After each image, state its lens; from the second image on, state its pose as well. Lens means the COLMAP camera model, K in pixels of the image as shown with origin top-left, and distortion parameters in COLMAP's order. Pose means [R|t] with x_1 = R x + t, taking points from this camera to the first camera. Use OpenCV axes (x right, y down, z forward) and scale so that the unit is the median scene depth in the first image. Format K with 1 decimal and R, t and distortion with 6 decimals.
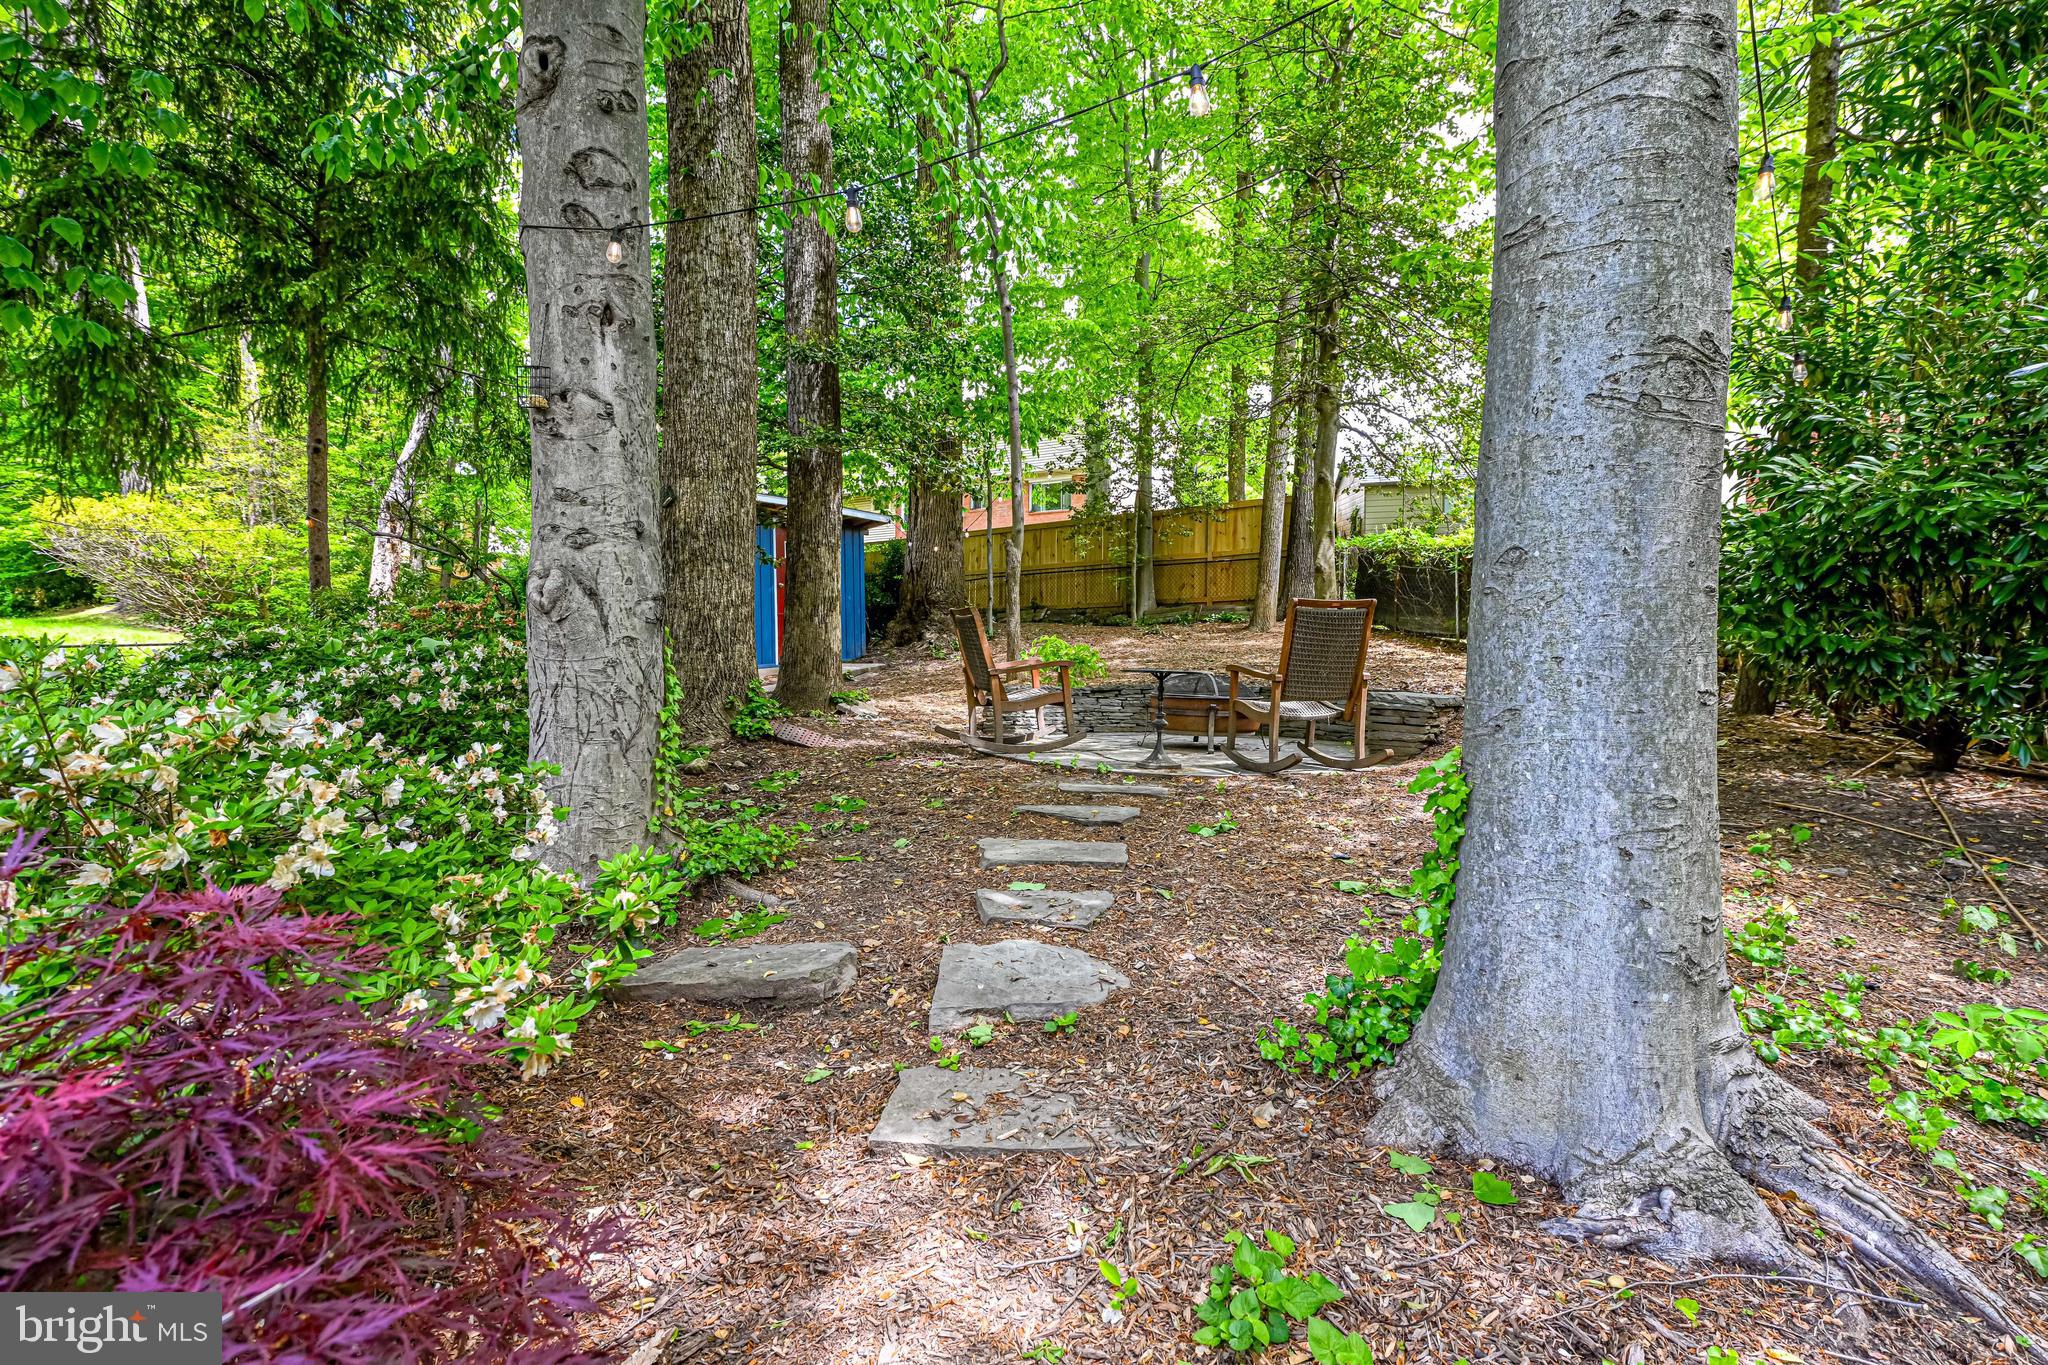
lens RADIAL K [[955.9, 0, 1028.5], [0, 955.9, 689.3], [0, 0, 1]] dist [-0.002616, -0.001182]
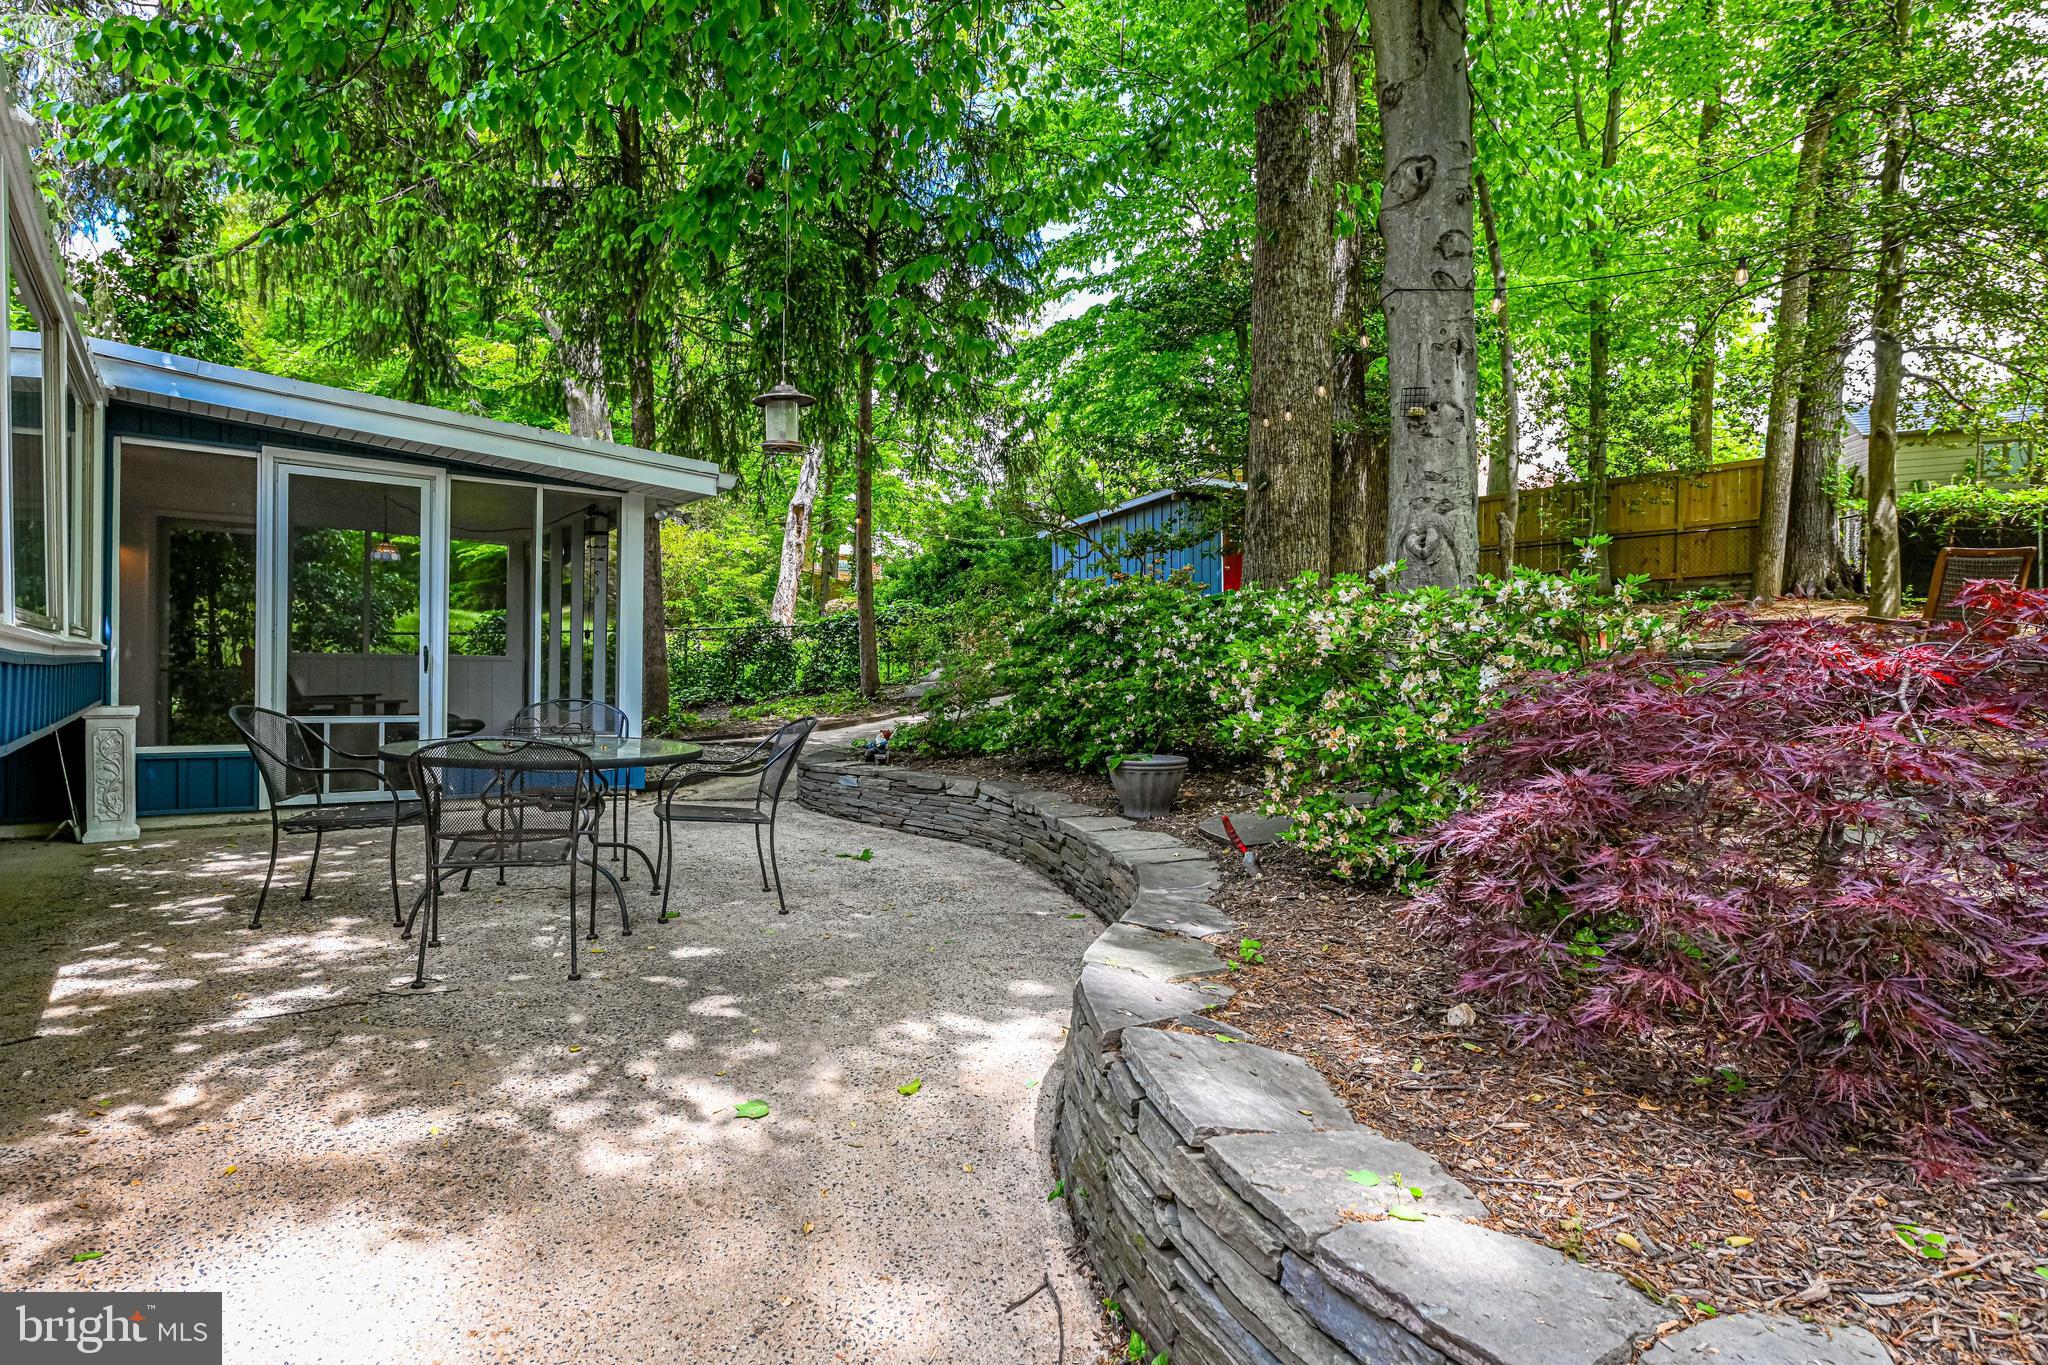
lens RADIAL K [[1091.0, 0, 1023.3], [0, 1091.0, 702.3], [0, 0, 1]] dist [-0.004961, -0.001153]
pose [[0.963304, 0.007934, -0.268296, -0.302349], [-0.007574, 0.999968, 0.002377, 0.064174], [0.268307, -0.000258, 0.963333, -0.348359]]
